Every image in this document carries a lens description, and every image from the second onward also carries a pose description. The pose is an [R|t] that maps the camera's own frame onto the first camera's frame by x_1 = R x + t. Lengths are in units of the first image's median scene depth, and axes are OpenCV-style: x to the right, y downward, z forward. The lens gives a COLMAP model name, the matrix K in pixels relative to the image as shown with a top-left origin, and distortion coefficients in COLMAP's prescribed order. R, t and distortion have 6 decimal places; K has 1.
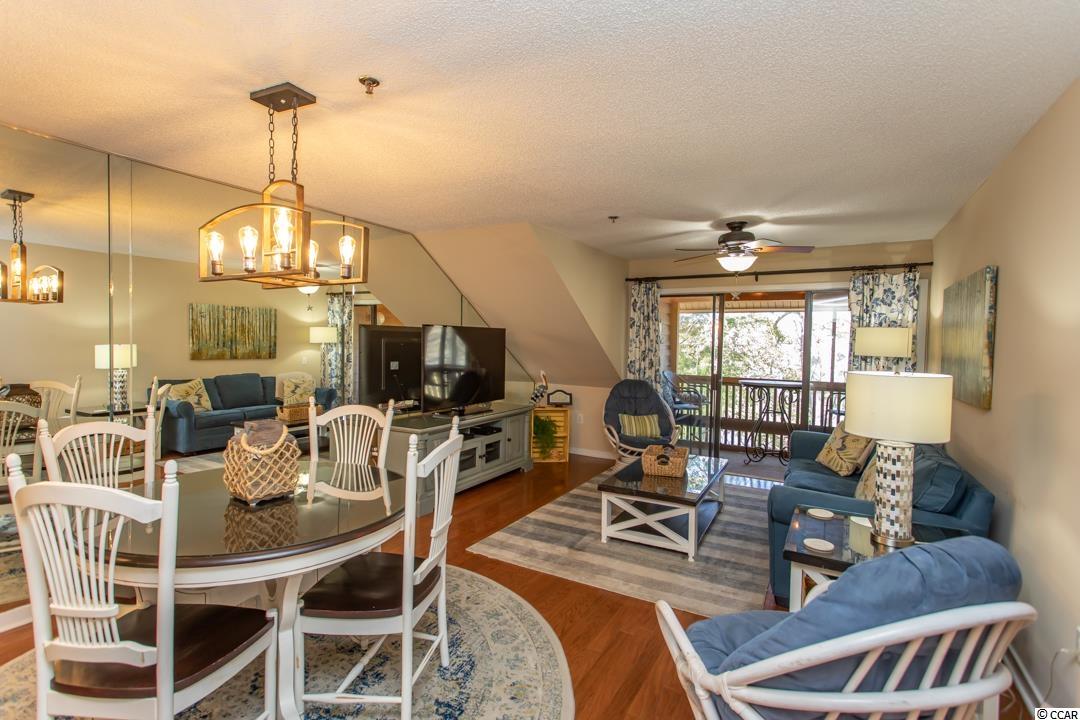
lens RADIAL K [[510.2, 0, 530.4], [0, 510.2, 357.6], [0, 0, 1]] dist [0.000370, 0.002033]
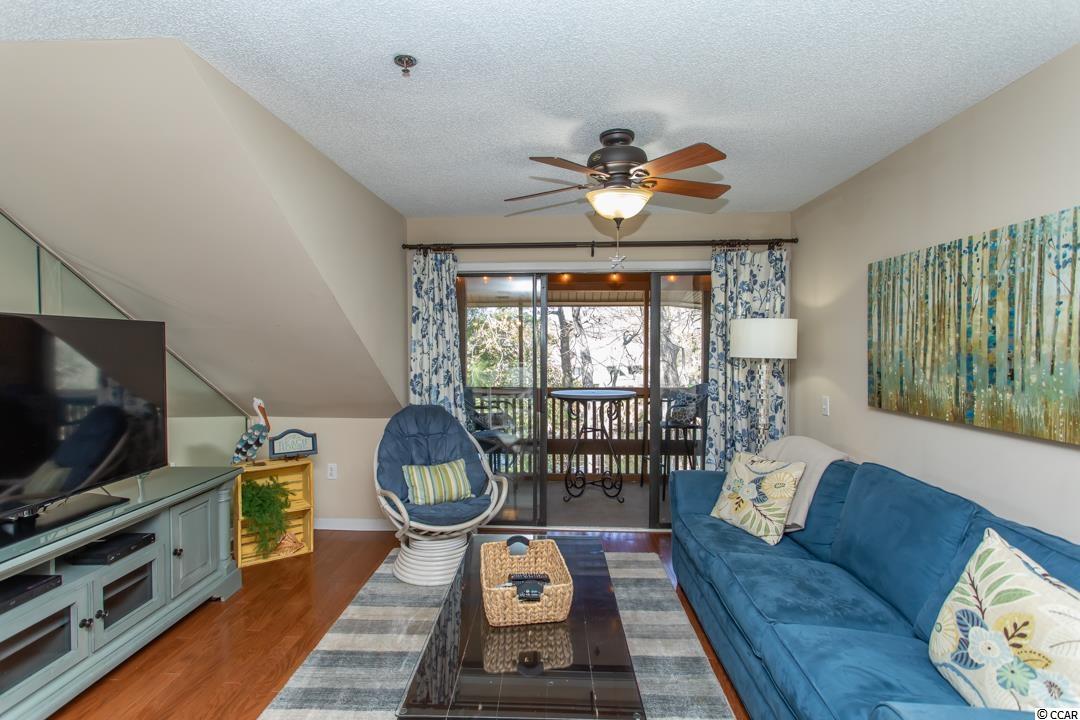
lens RADIAL K [[510.2, 0, 535.9], [0, 510.2, 358.2], [0, 0, 1]] dist [0.000370, 0.002033]
pose [[0.881391, -0.030767, 0.471385, 0.032484], [0.032860, 0.999453, 0.003792, -0.012150], [-0.471243, 0.012148, 0.881919, 0.386231]]
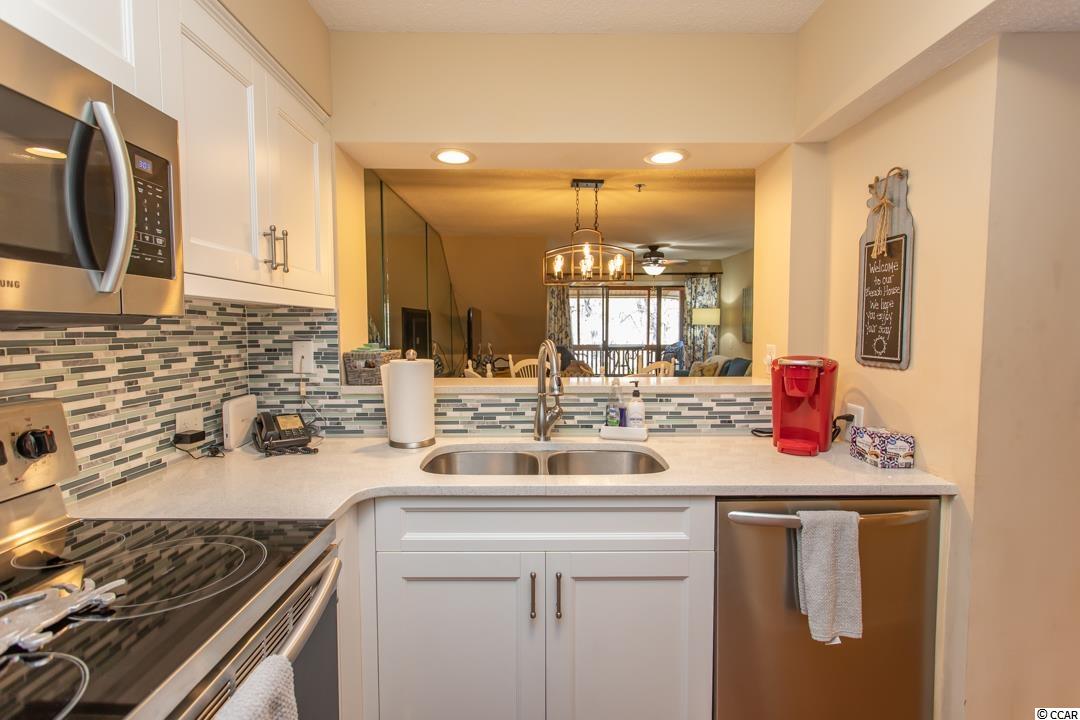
lens RADIAL K [[510.2, 0, 541.6], [0, 510.2, 352.6], [0, 0, 1]] dist [0.000370, 0.002033]
pose [[0.852957, -0.046617, 0.519895, -0.564655], [0.032981, 0.998827, 0.035451, 0.009606], [-0.520938, -0.013092, 0.853494, -0.169250]]
